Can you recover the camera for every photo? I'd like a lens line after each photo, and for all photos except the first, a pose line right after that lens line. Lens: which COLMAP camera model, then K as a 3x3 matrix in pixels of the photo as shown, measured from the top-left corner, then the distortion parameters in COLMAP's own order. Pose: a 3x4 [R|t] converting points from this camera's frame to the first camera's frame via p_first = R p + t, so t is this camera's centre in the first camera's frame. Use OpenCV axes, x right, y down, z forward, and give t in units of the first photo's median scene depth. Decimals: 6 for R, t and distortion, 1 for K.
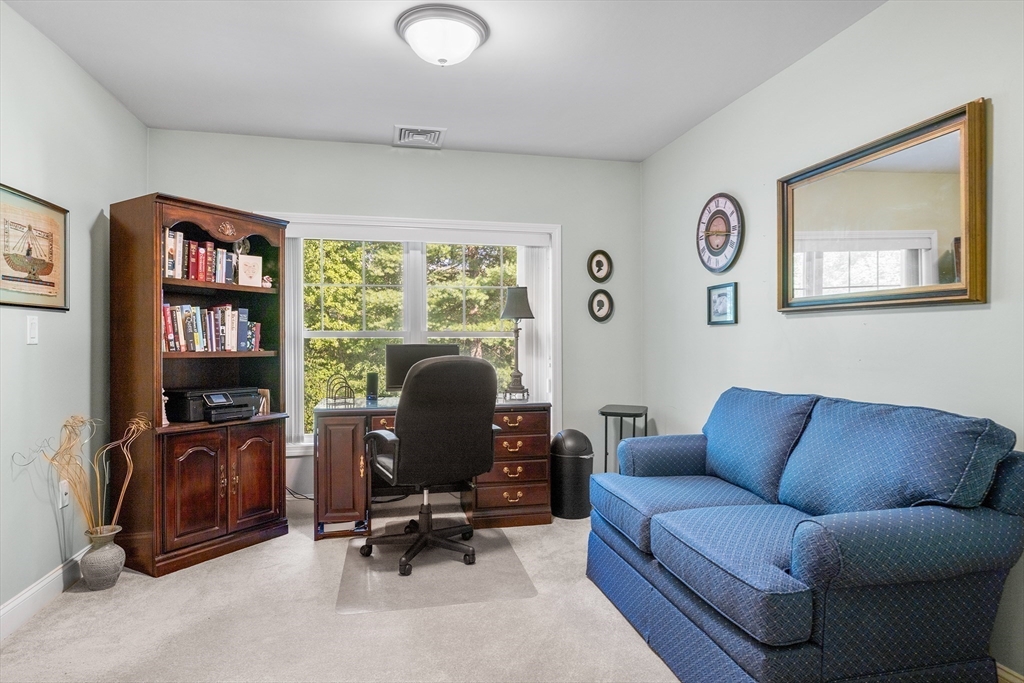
lens RADIAL K [[571.5, 0, 516.9], [0, 571.5, 342.3], [0, 0, 1]] dist [-0.001879, -0.000573]
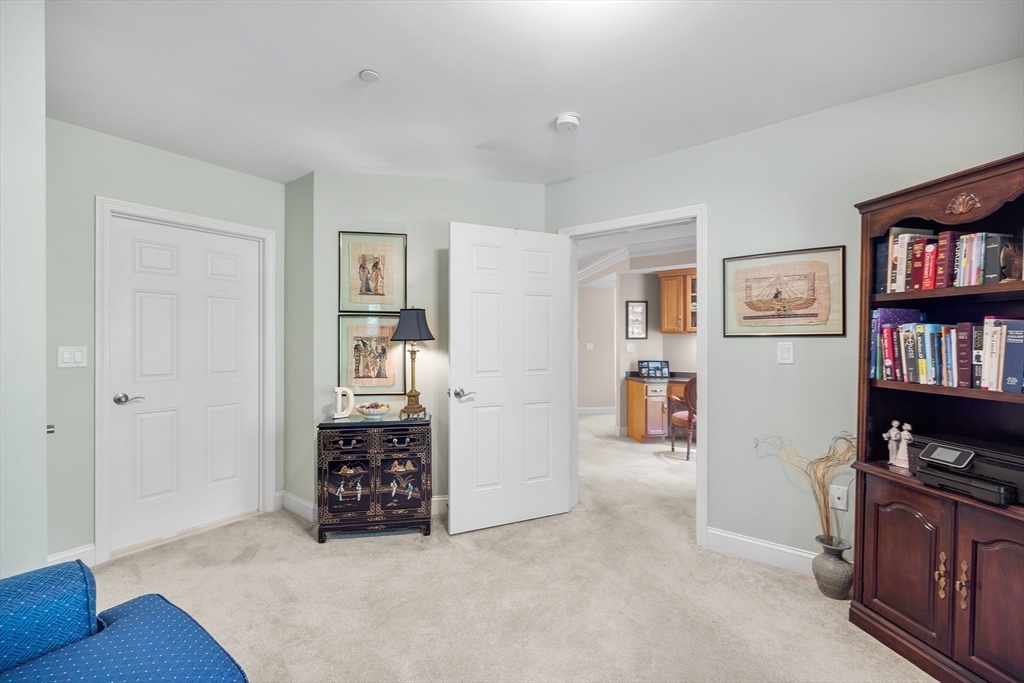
lens RADIAL K [[431.3, 0, 512.0], [0, 431.3, 341.5], [0, 0, 1]] dist [0.001345, -0.000020]
pose [[-0.763033, 0.003126, -0.646352, 0.203680], [-0.001627, 0.999976, 0.006757, -0.039002], [0.646358, 0.006207, -0.763009, 0.985915]]
